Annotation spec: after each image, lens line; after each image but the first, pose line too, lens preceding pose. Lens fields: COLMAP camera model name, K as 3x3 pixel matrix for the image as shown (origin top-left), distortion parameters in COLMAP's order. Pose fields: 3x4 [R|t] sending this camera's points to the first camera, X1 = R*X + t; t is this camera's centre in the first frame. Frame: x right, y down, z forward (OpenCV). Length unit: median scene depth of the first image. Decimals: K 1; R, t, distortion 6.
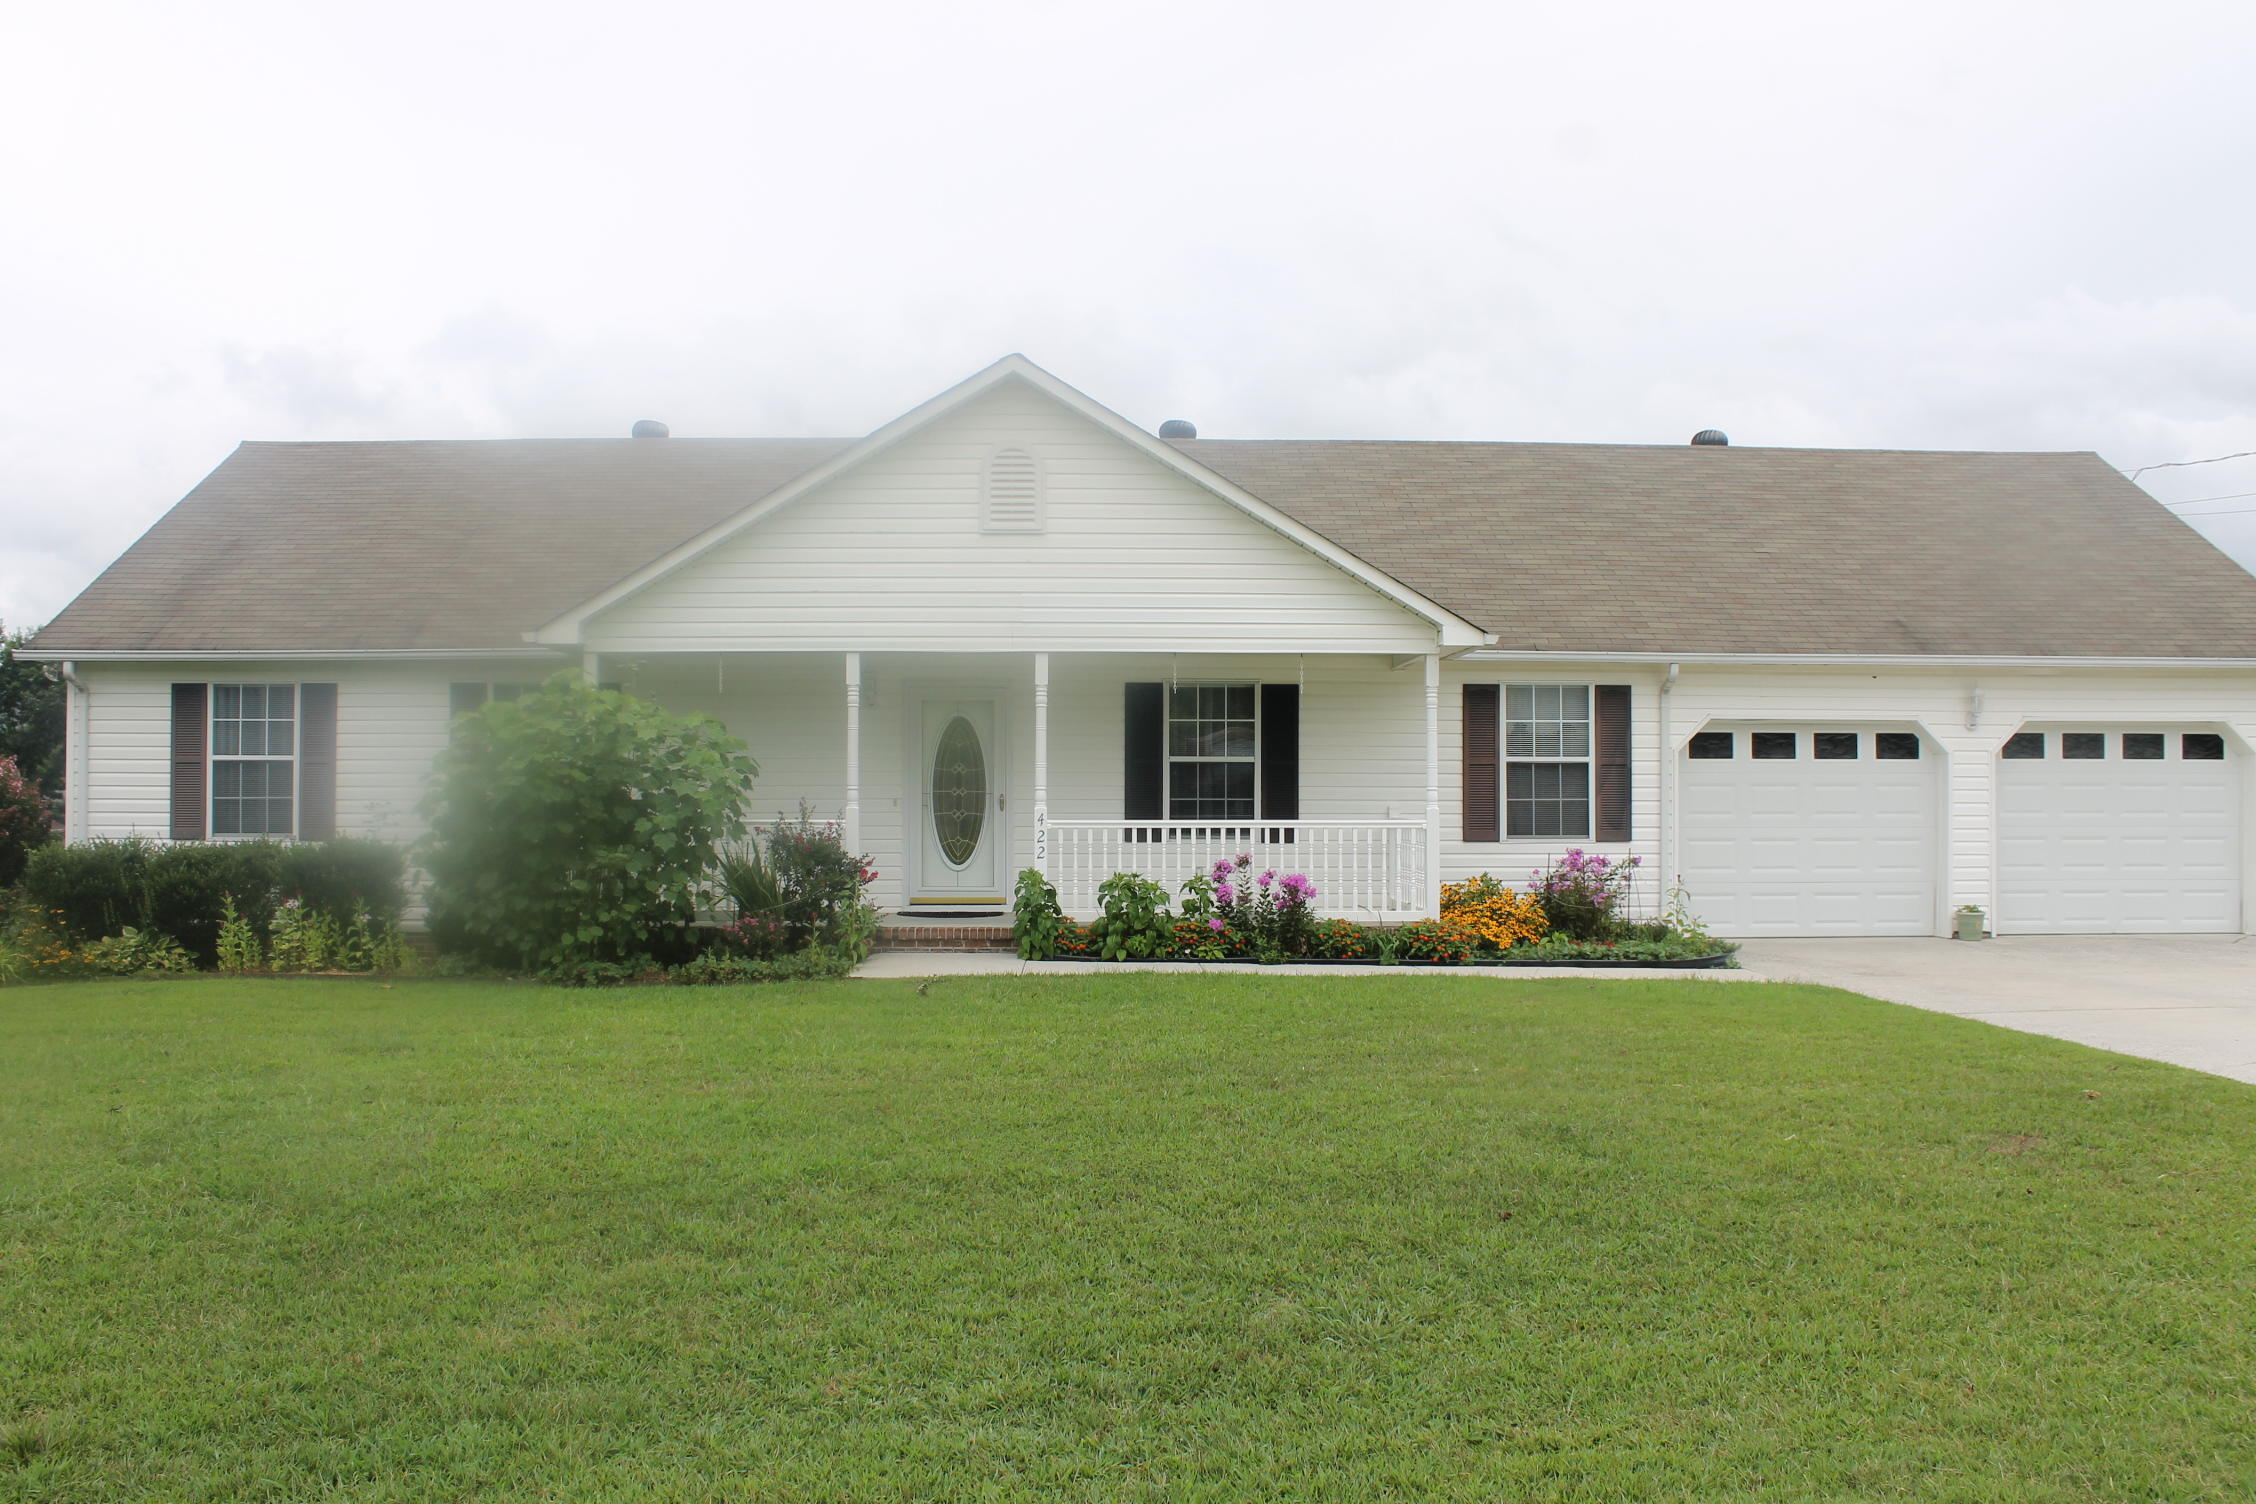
lens RADIAL K [[1927.3, 0, 1124.1], [0, 1927.3, 754.3], [0, 0, 1]] dist [-0.152639, 0.118030]
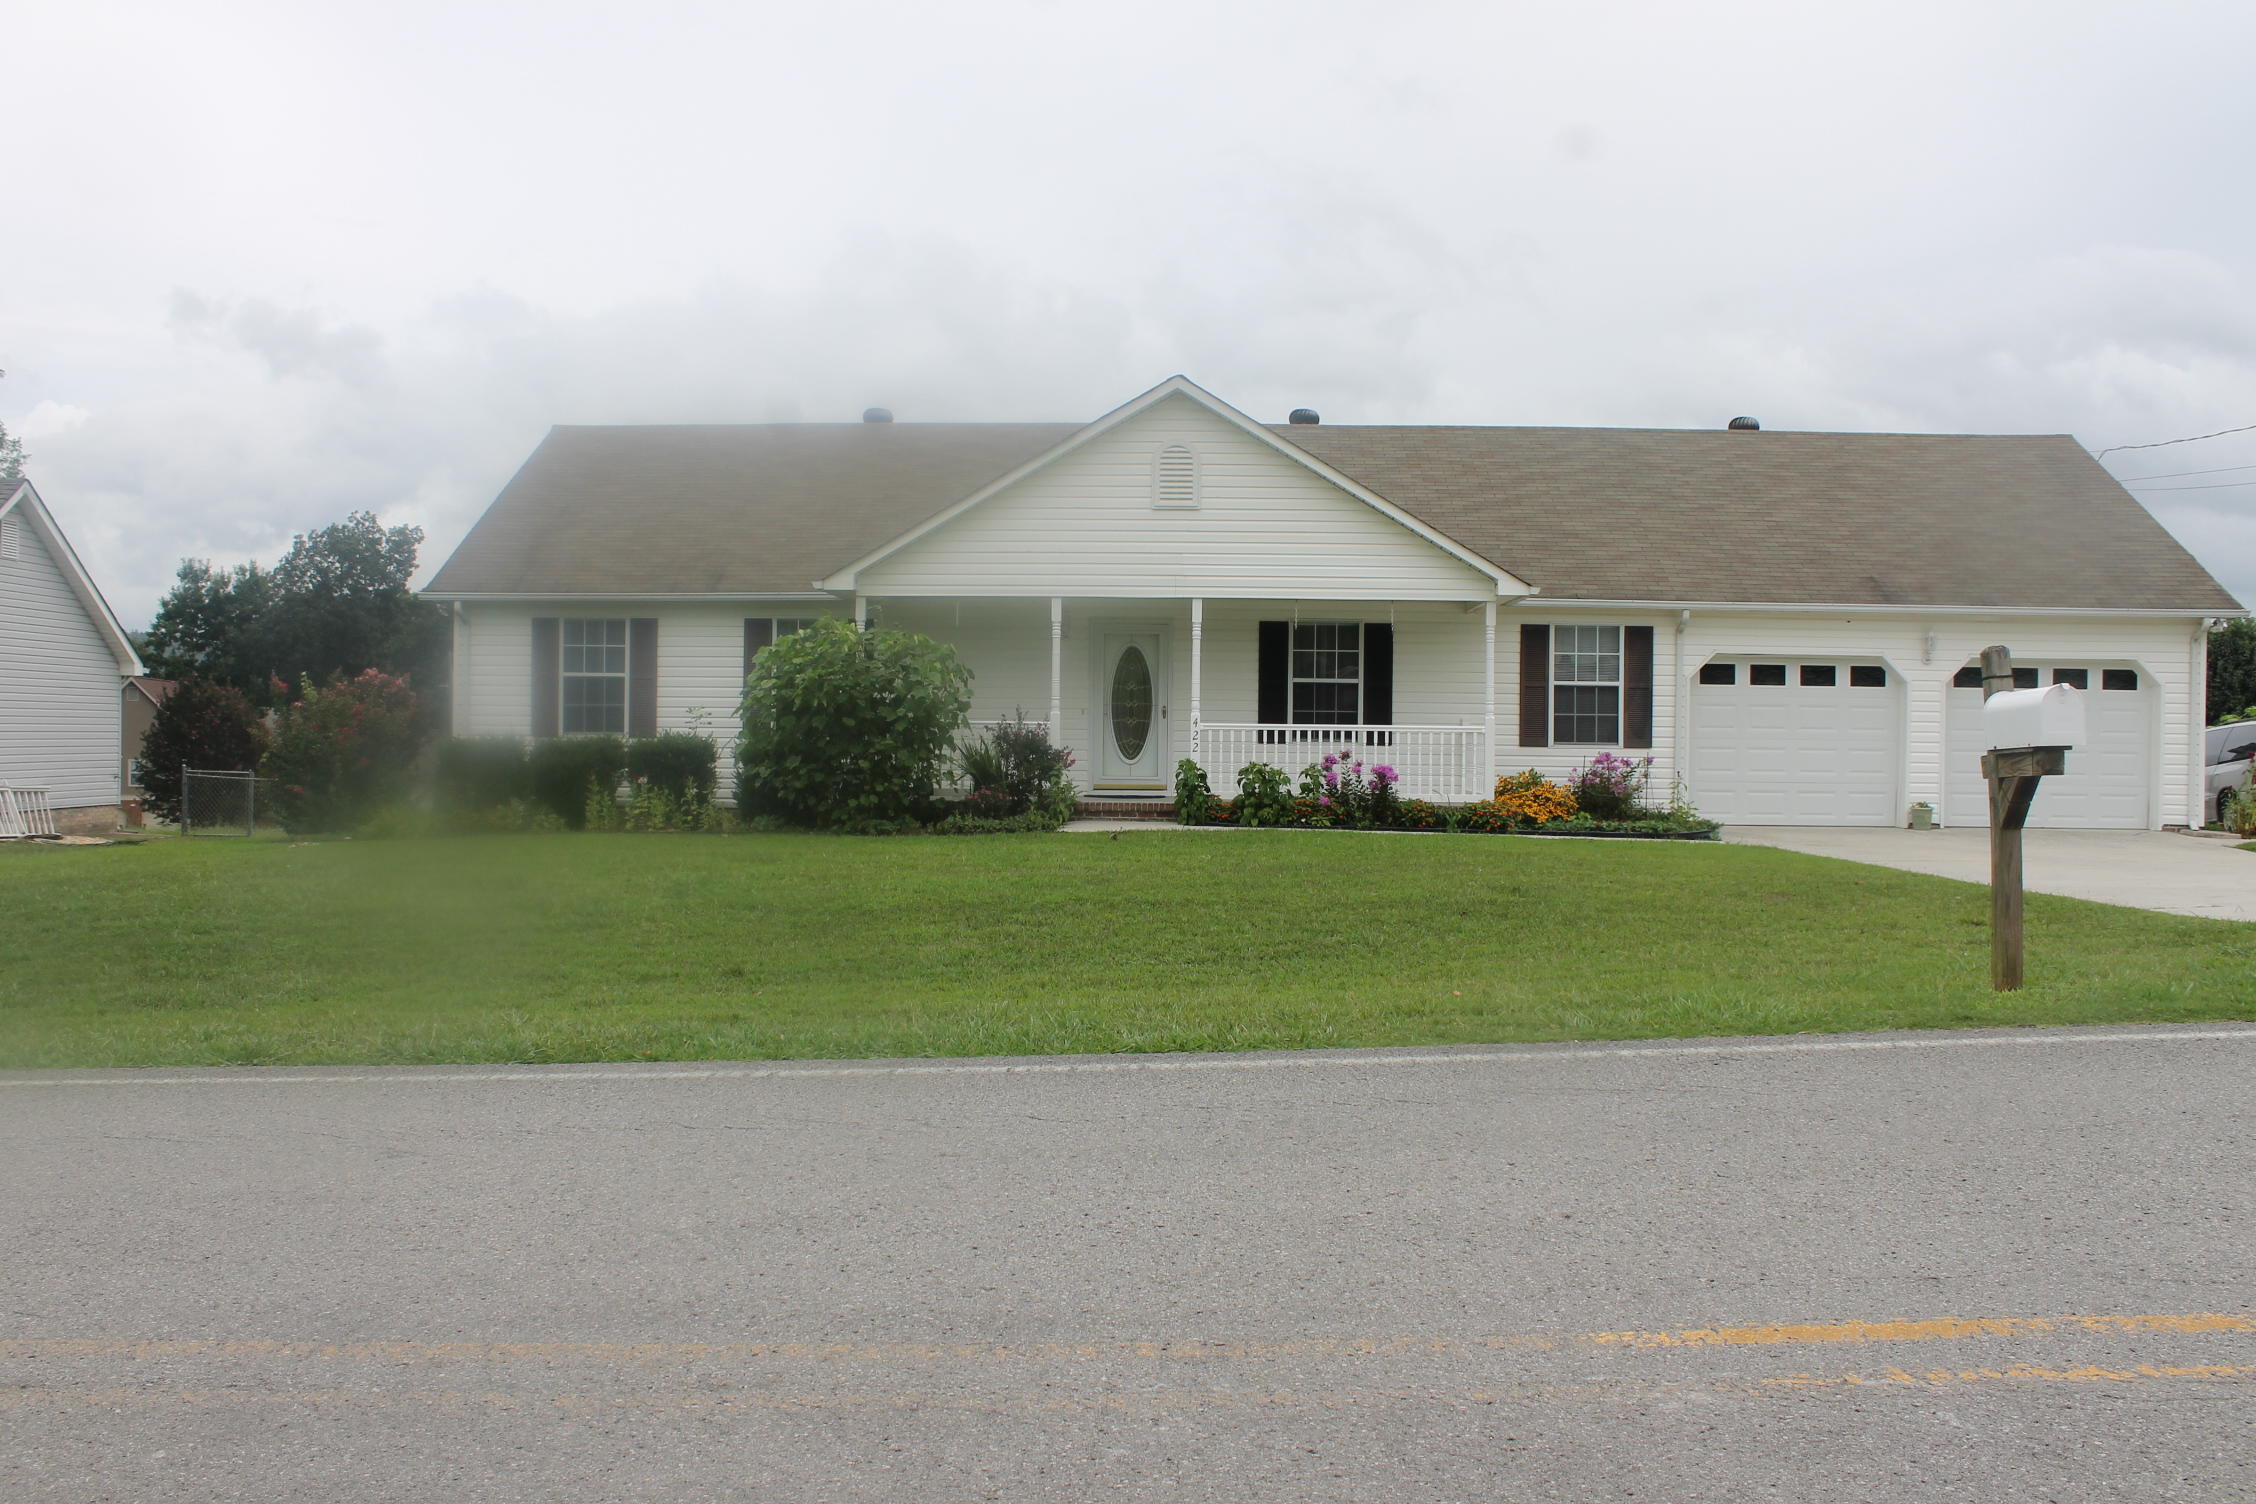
lens RADIAL K [[1927.3, 0, 1118.0], [0, 1927.3, 751.6], [0, 0, 1]] dist [-0.152639, 0.118030]
pose [[0.997321, 0.010399, -0.072404, 0.000393], [-0.008280, 0.999530, 0.029513, 0.013324], [0.072677, -0.028835, 0.996939, -0.310147]]
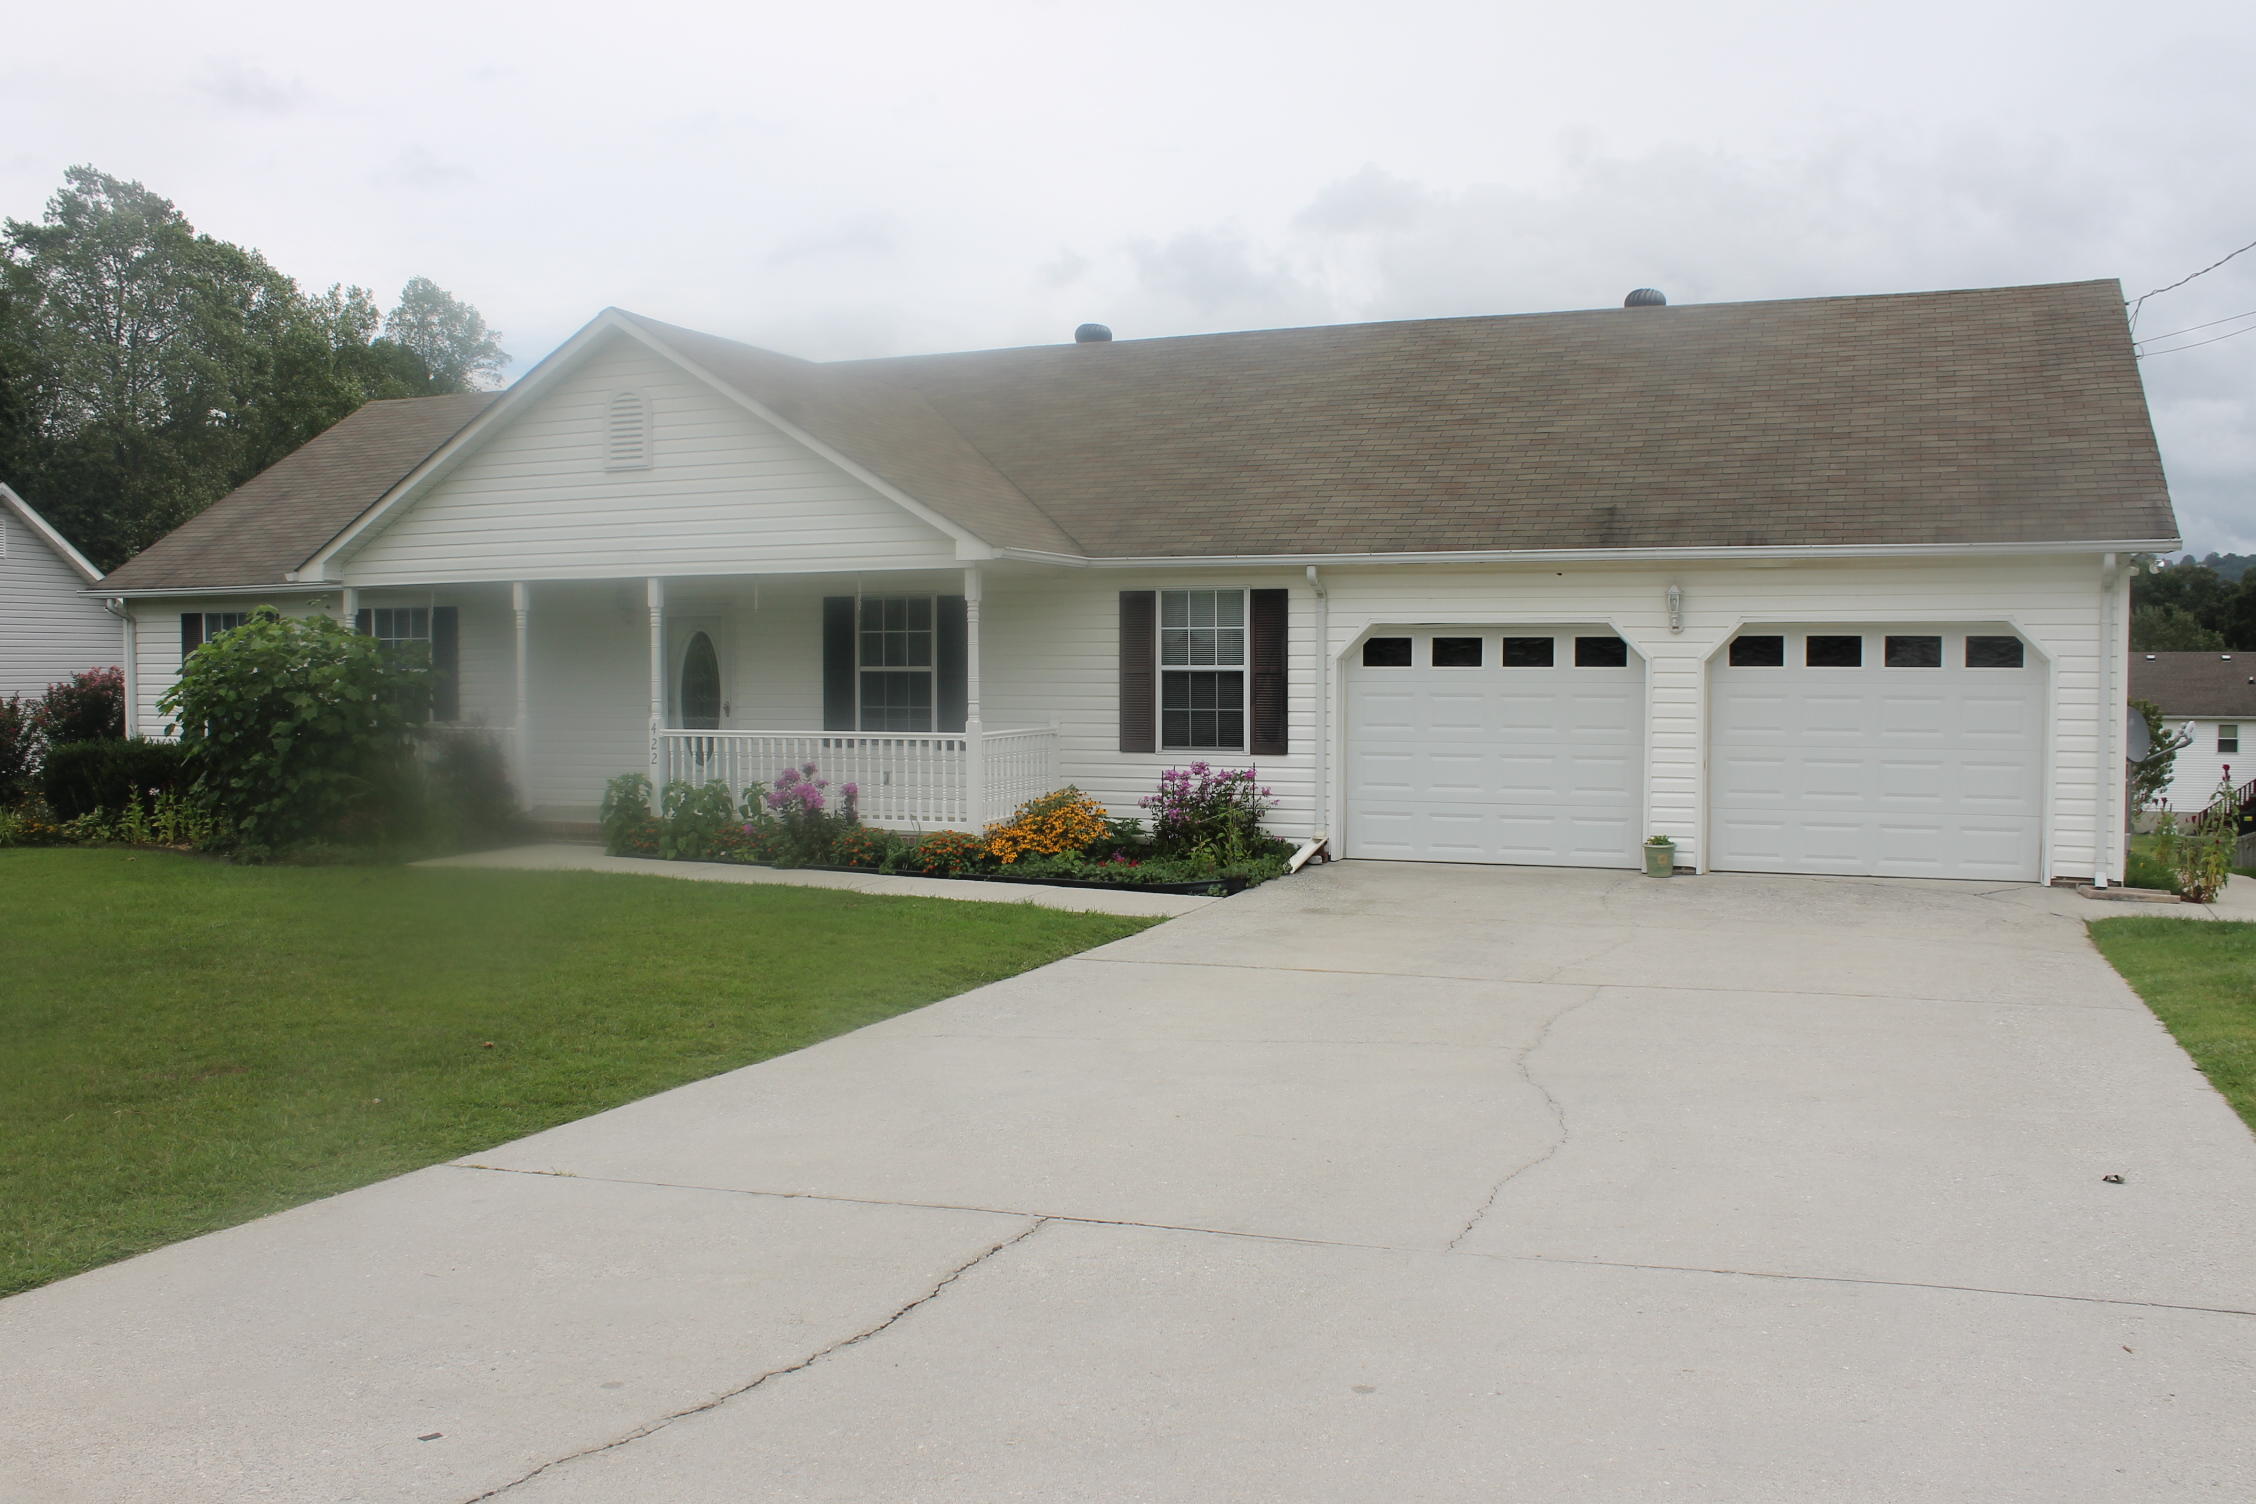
lens RADIAL K [[1927.3, 0, 1128.8], [0, 1927.3, 742.6], [0, 0, 1]] dist [-0.152639, 0.118030]
pose [[0.914093, 0.013100, -0.405294, 0.588415], [0.011829, 0.998191, 0.058942, -0.017693], [0.405333, -0.058673, 0.912284, 0.099314]]
